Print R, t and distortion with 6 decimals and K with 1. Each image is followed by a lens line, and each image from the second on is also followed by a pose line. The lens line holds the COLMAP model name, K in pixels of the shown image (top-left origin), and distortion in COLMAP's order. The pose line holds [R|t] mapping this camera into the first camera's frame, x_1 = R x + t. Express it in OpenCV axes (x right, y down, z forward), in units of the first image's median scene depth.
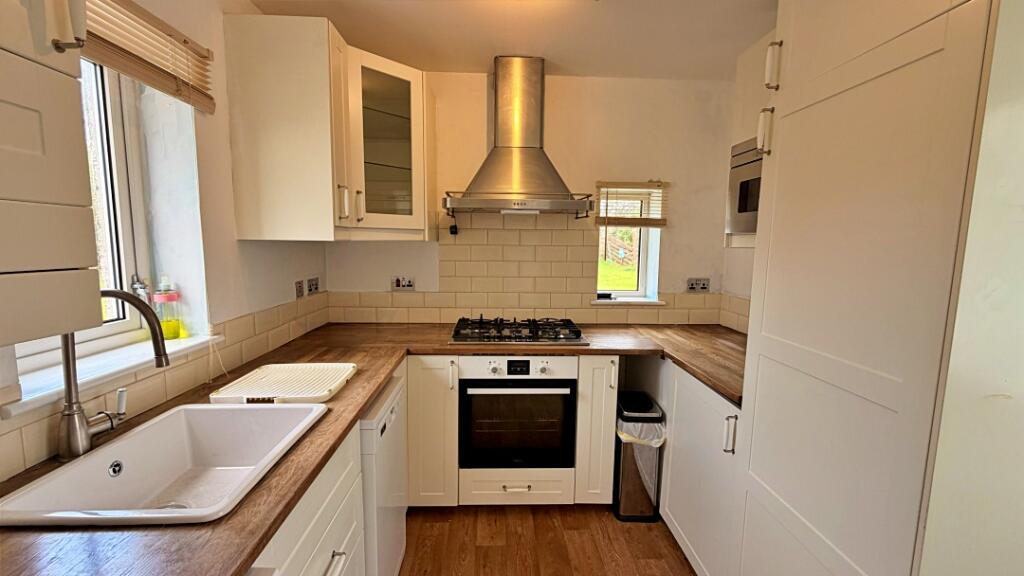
lens RADIAL K [[412.4, 0, 512.0], [0, 412.4, 288.0], [0, 0, 1]] dist [0.000036, 0.000069]
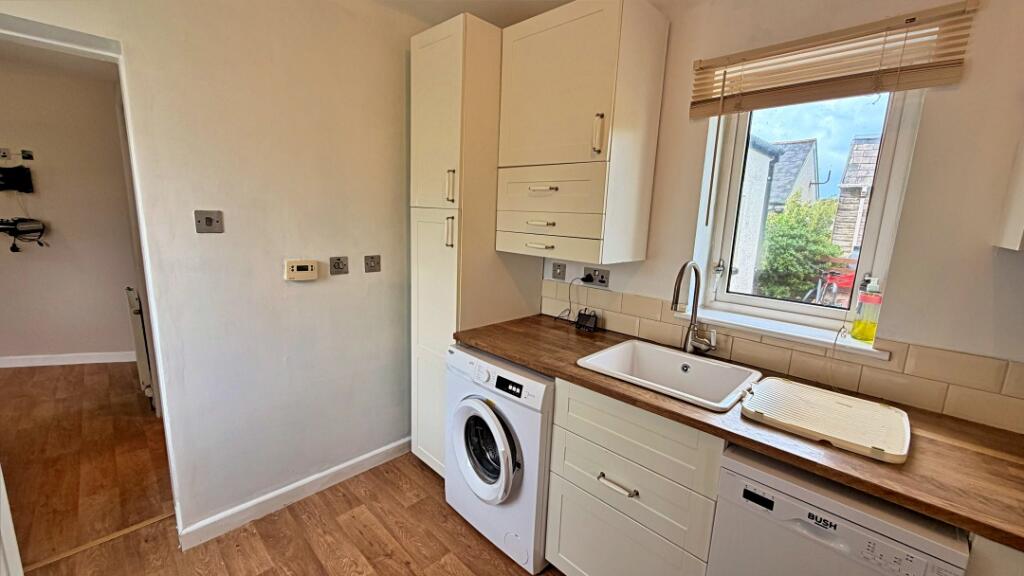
lens RADIAL K [[406.0, 0, 516.4], [0, 406.0, 285.9], [0, 0, 1]] dist [-0.000864, -0.000026]
pose [[-0.722736, 0.071652, -0.687400, 0.313523], [-0.126311, 0.964165, 0.233305, -0.088903], [0.679484, 0.255444, -0.687786, 0.763264]]
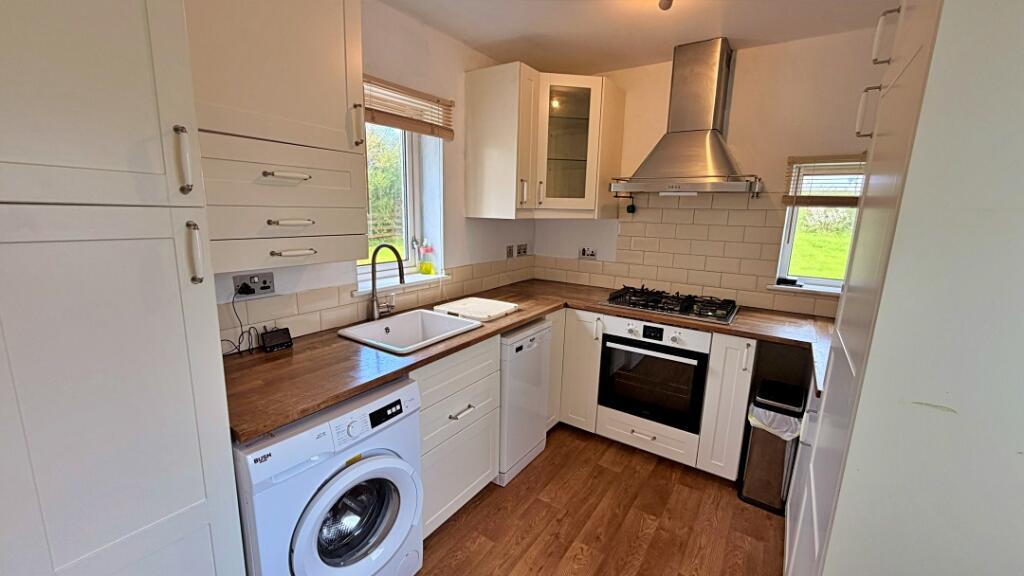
lens RADIAL K [[406.0, 0, 516.4], [0, 406.0, 285.9], [0, 0, 1]] dist [-0.000864, -0.000026]
pose [[0.808625, 0.116474, -0.576679, 0.343457], [-0.077155, 0.992736, 0.092318, -0.011339], [0.583243, -0.030157, 0.811738, -0.128948]]
